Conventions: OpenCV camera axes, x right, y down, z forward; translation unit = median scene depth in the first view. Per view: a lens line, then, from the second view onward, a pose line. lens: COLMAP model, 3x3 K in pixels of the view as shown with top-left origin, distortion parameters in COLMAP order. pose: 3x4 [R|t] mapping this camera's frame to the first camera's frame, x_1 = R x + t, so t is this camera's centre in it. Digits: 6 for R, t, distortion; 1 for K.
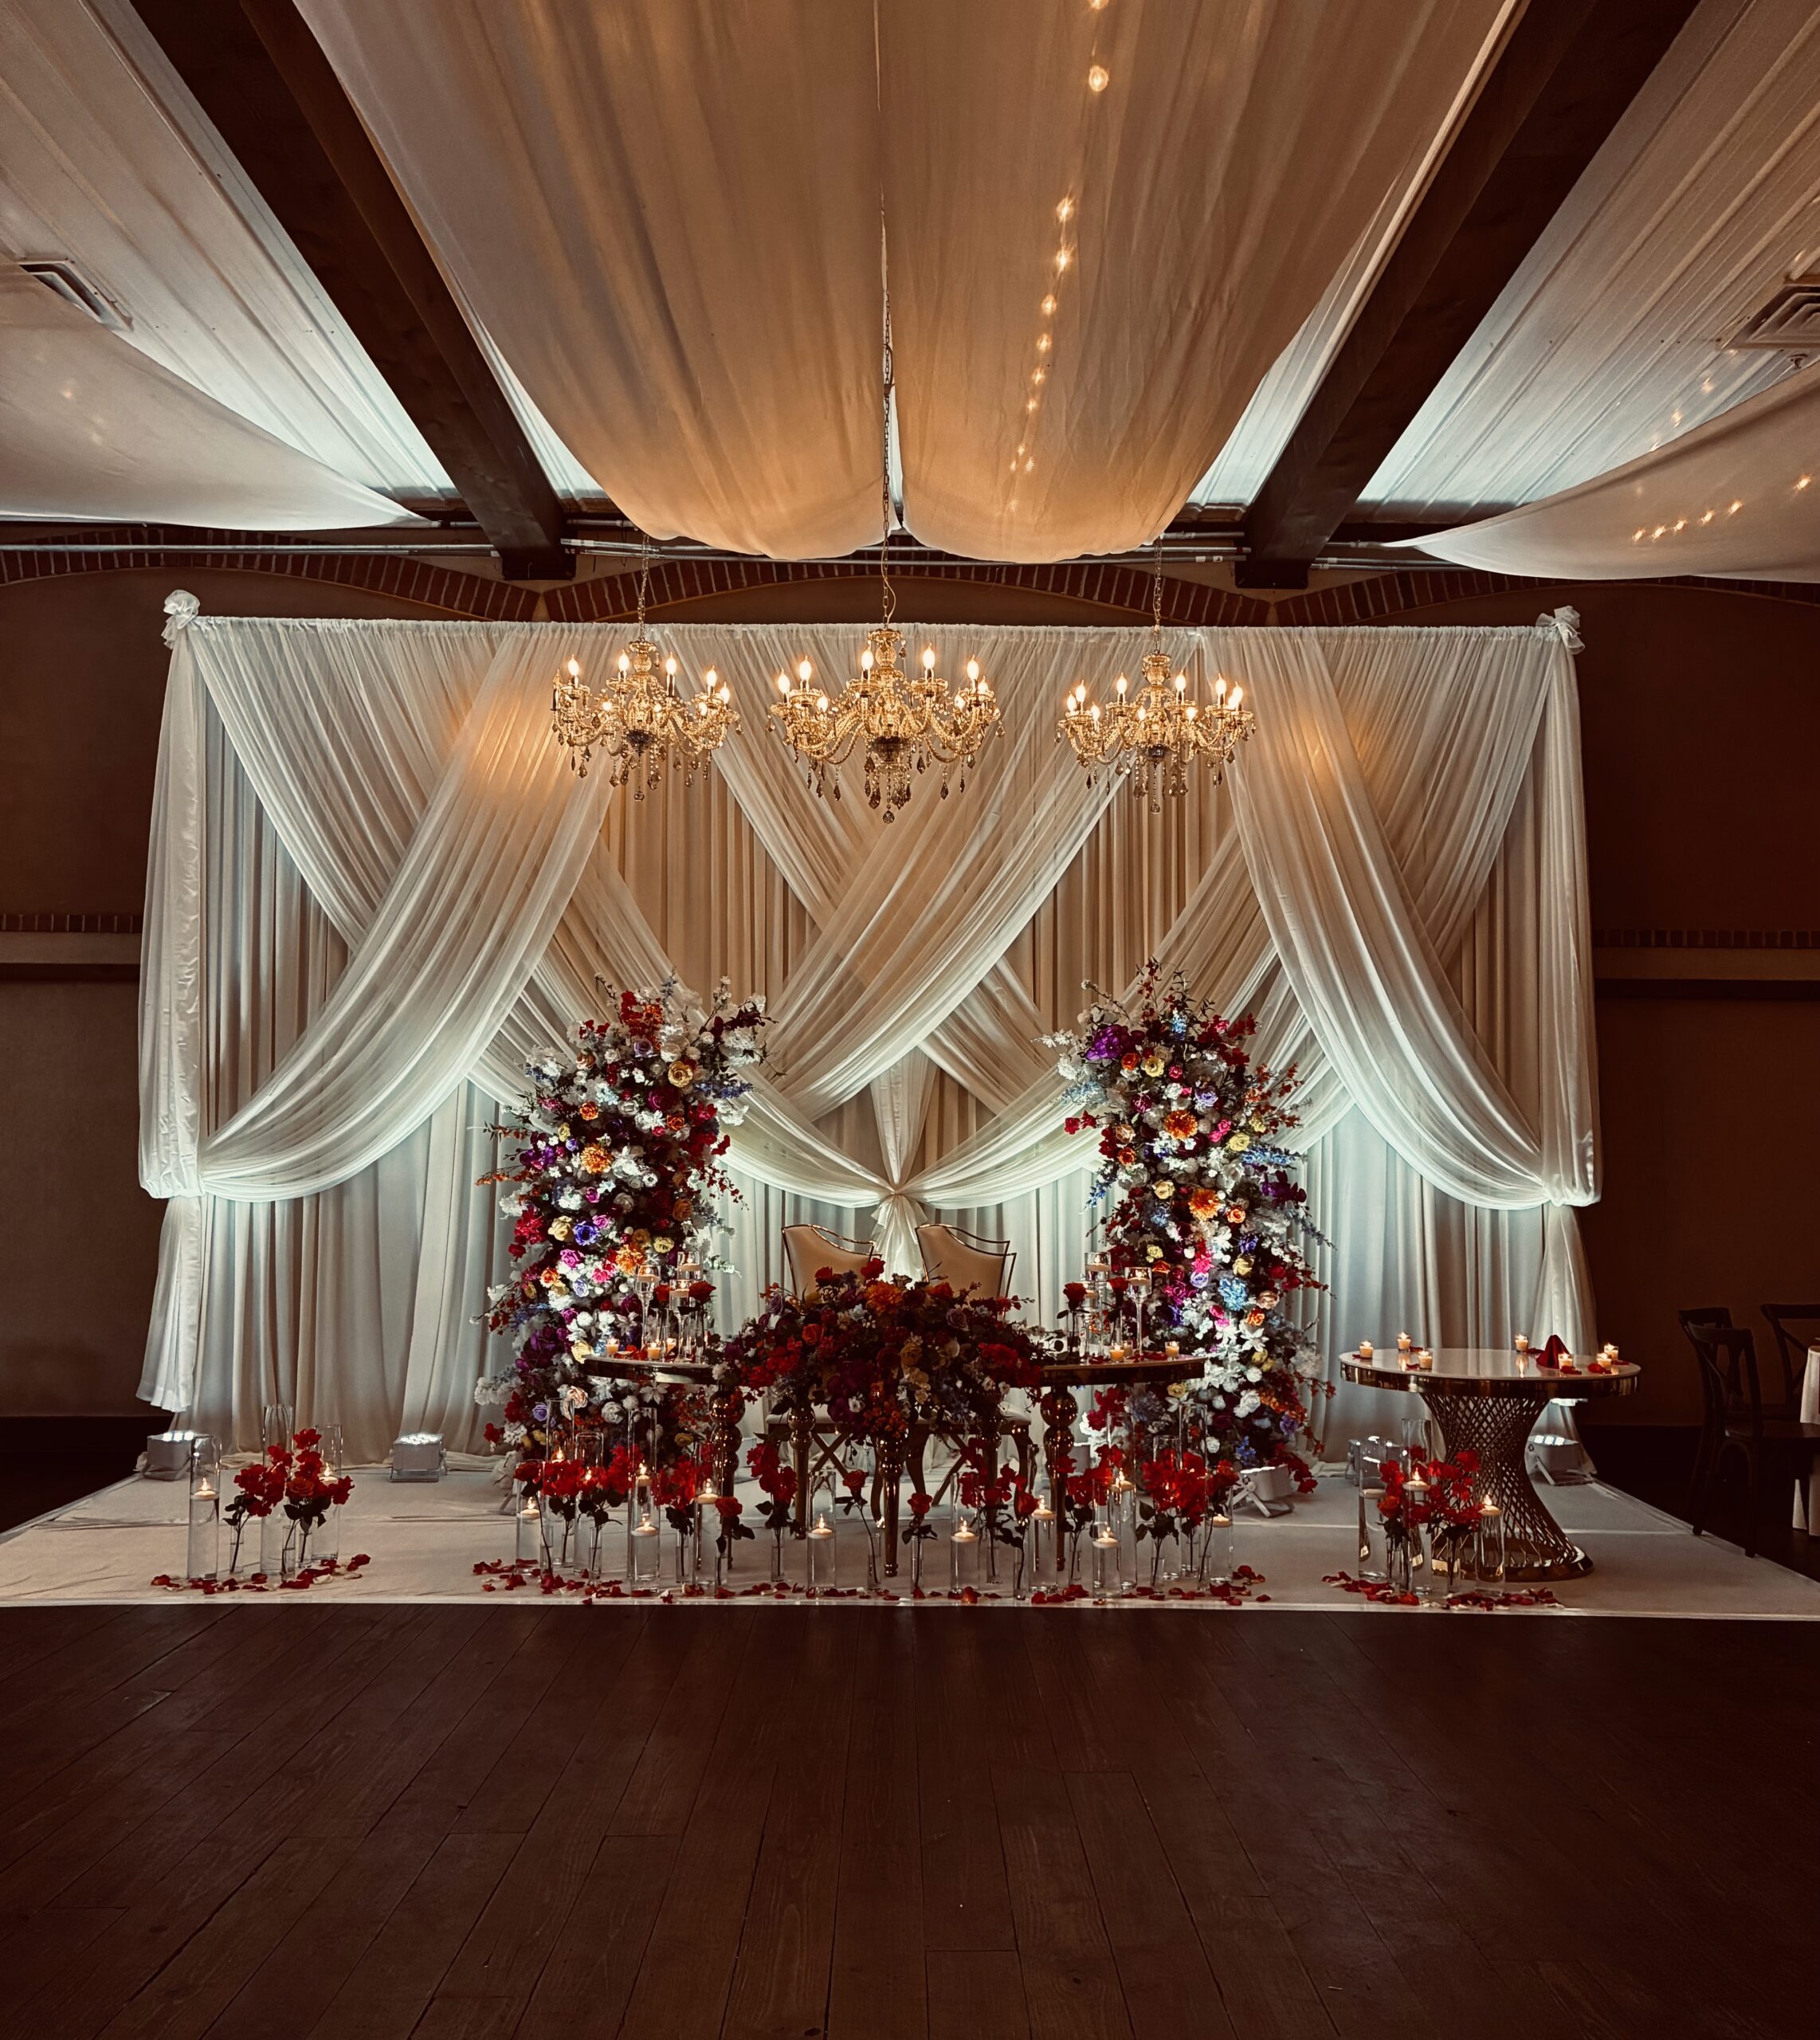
lens RADIAL K [[2145.4, 0, 910.0], [0, 2145.4, 1020.0], [0, 0, 1]] dist [0.141342, -0.000198]
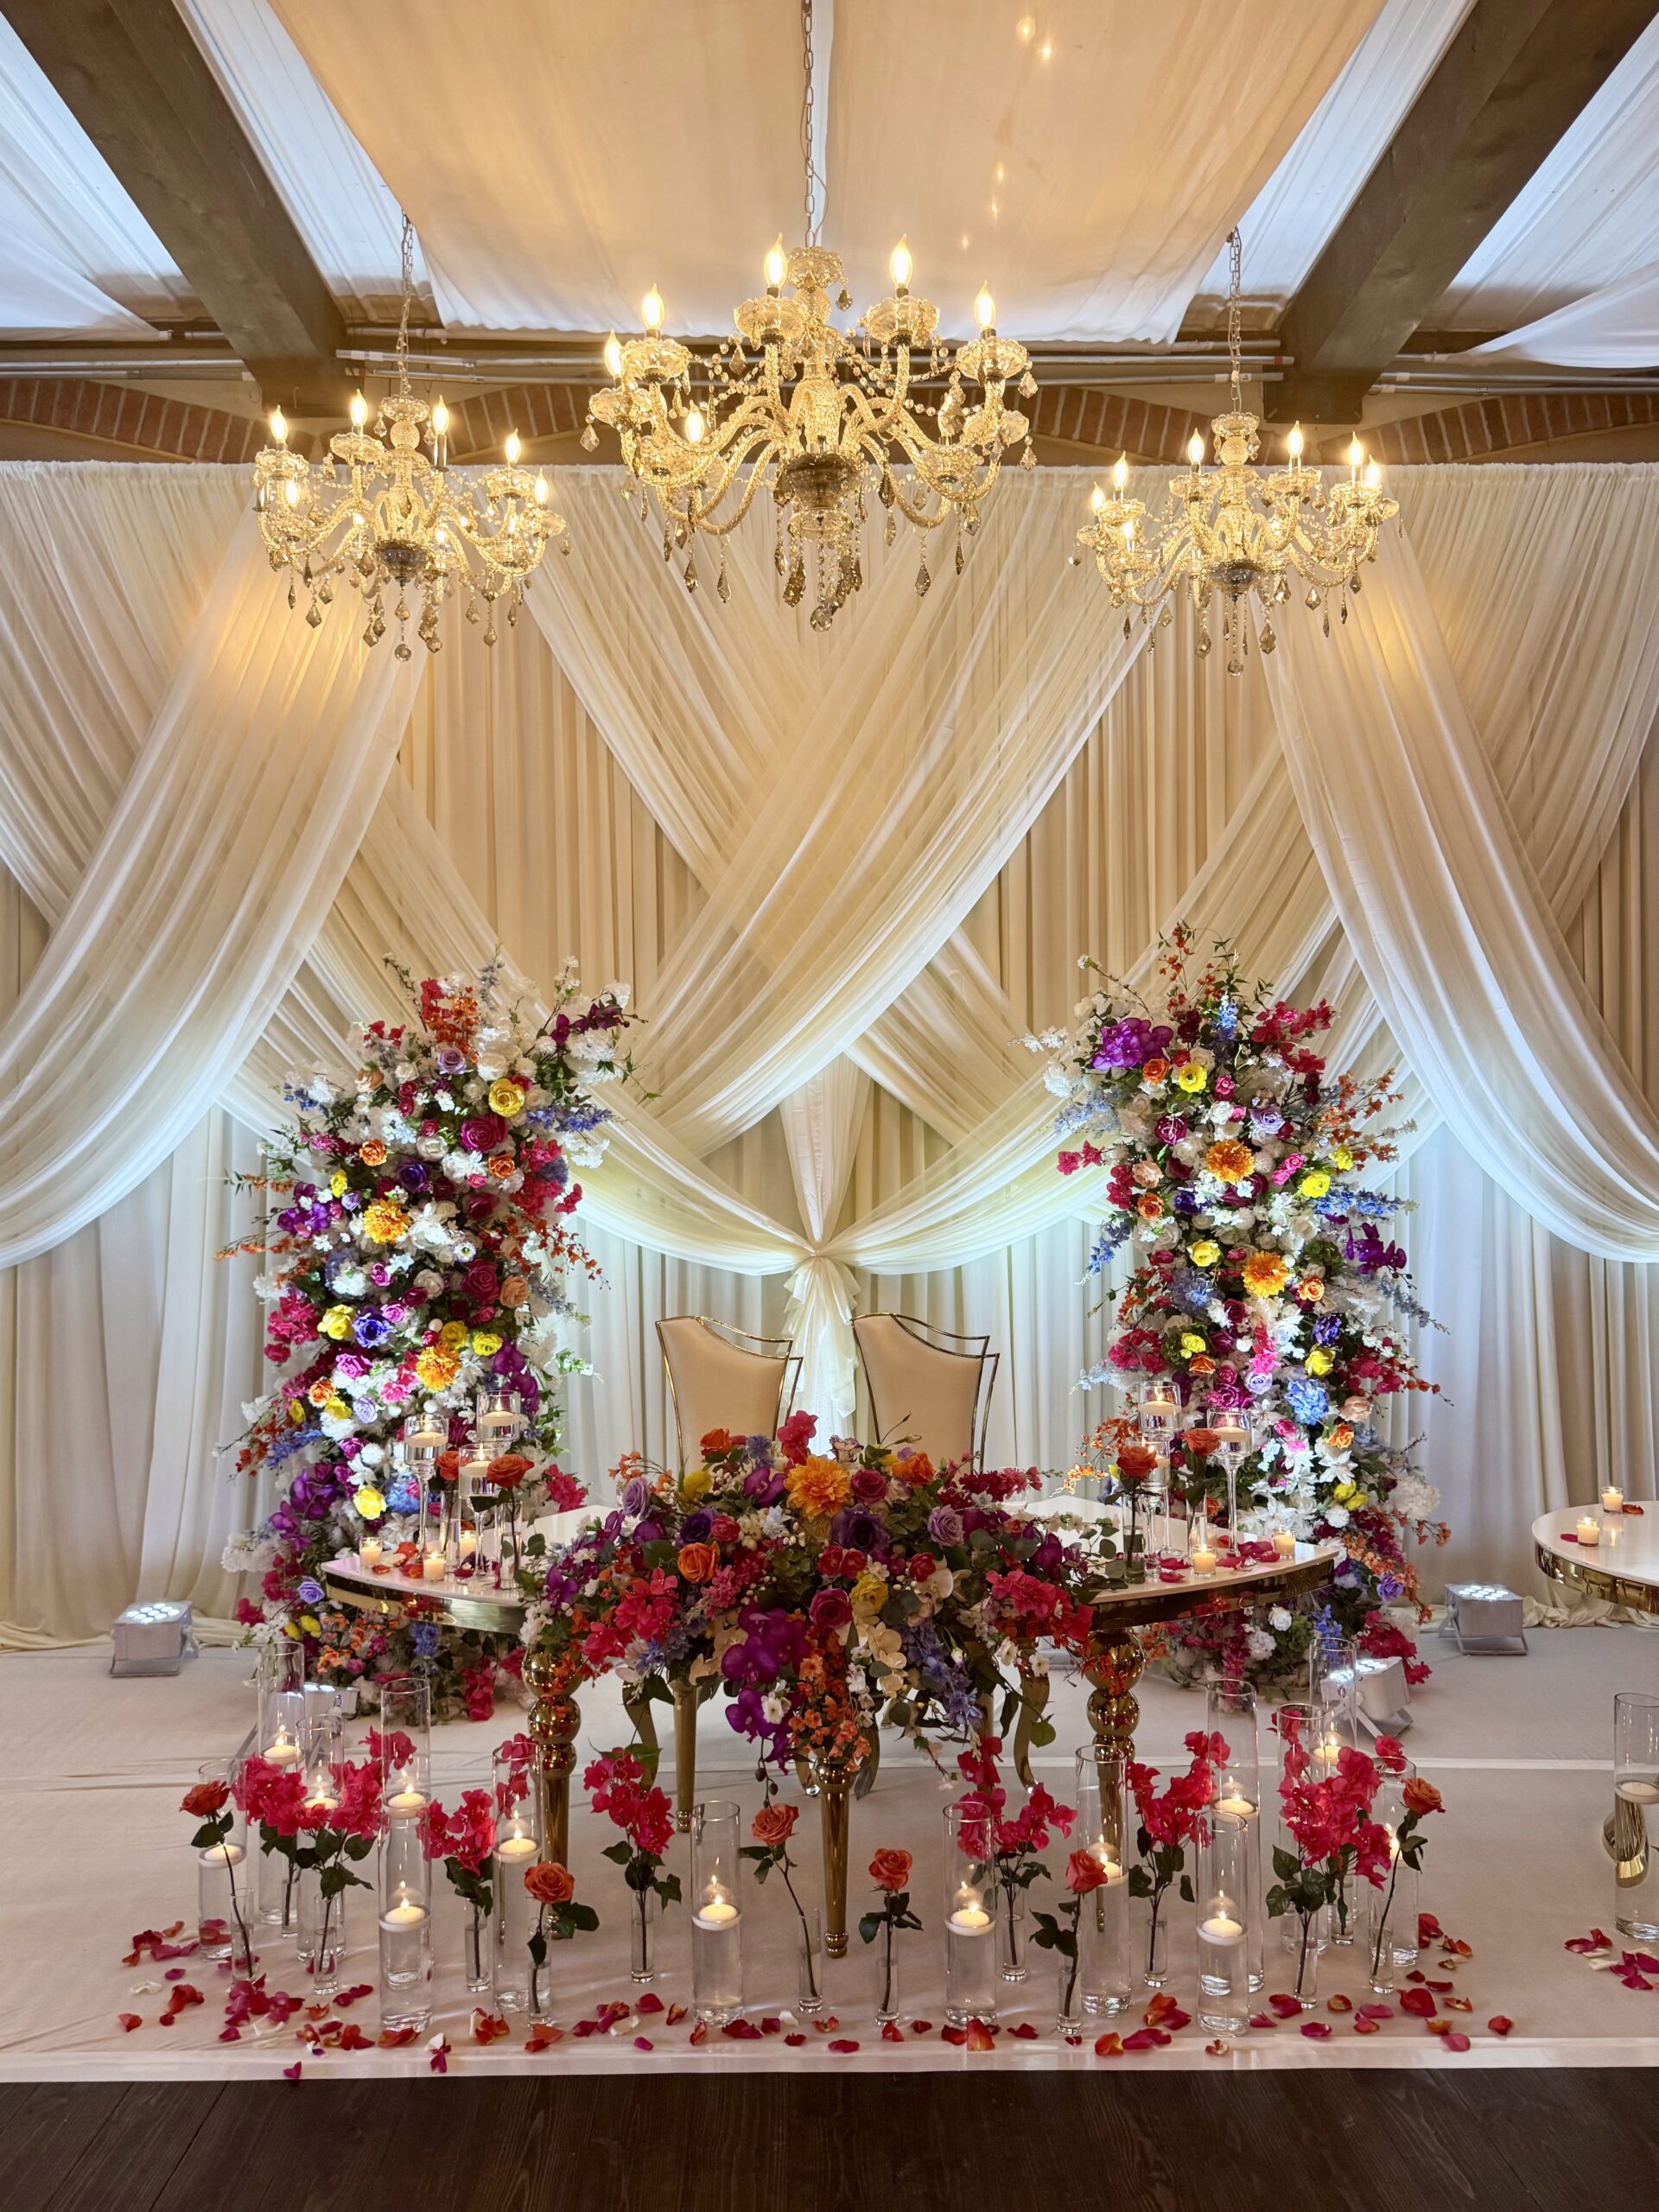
lens RADIAL K [[1546.0, 0, 829.5], [0, 1546.0, 1106.0], [0, 0, 1]] dist [0.097675, -0.120340]
pose [[0.999592, -0.013952, 0.024920, -0.015429], [0.012704, 0.998690, 0.049576, 0.004409], [-0.025579, -0.049239, 0.998459, 0.497067]]
